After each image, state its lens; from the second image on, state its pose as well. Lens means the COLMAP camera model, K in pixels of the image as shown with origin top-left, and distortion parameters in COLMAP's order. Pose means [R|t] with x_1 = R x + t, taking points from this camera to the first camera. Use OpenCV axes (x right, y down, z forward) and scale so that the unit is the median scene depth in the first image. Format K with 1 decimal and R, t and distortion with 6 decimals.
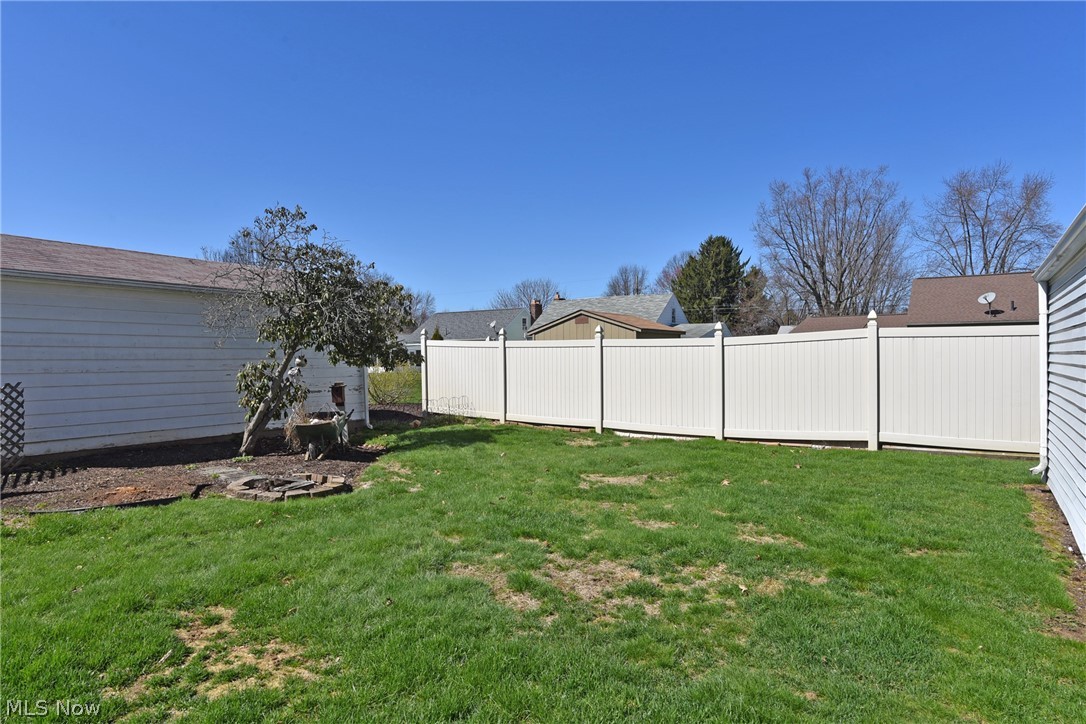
lens RADIAL K [[624.7, 0, 539.8], [0, 624.7, 365.6], [0, 0, 1]] dist [-0.034325, 0.011602]
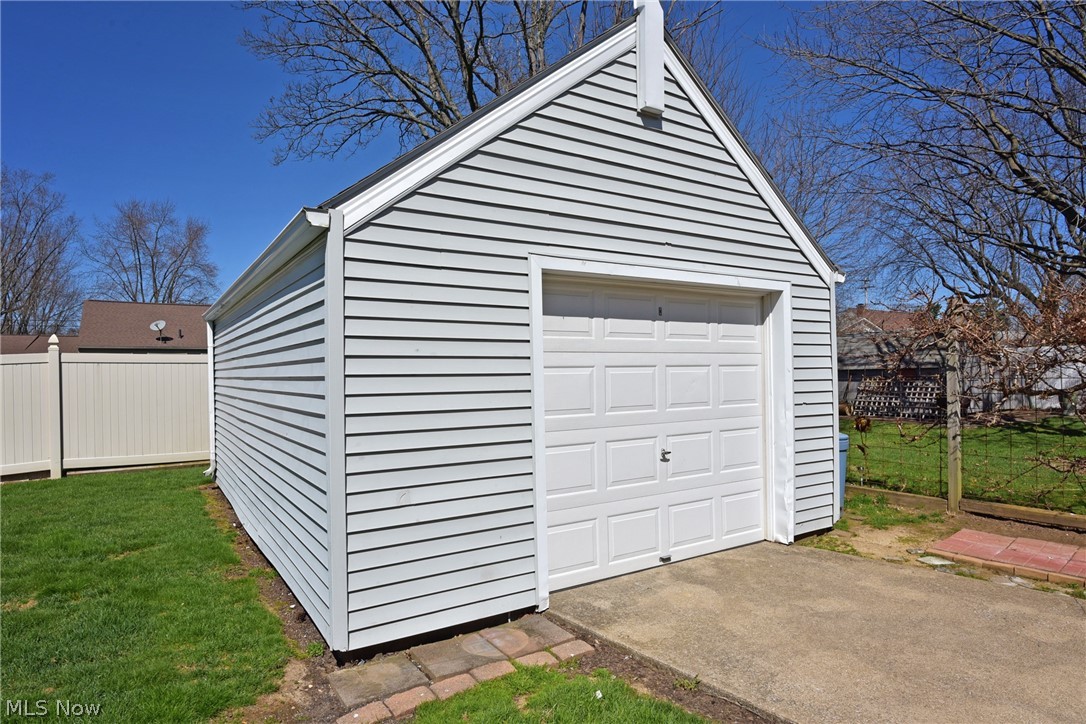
lens RADIAL K [[624.7, 0, 542.1], [0, 624.7, 368.8], [0, 0, 1]] dist [-0.034325, 0.011602]
pose [[0.373920, 0.006932, 0.927435, -0.090711], [0.023592, 0.999577, -0.016983, -0.001491], [-0.927161, 0.028231, 0.373598, -0.090717]]
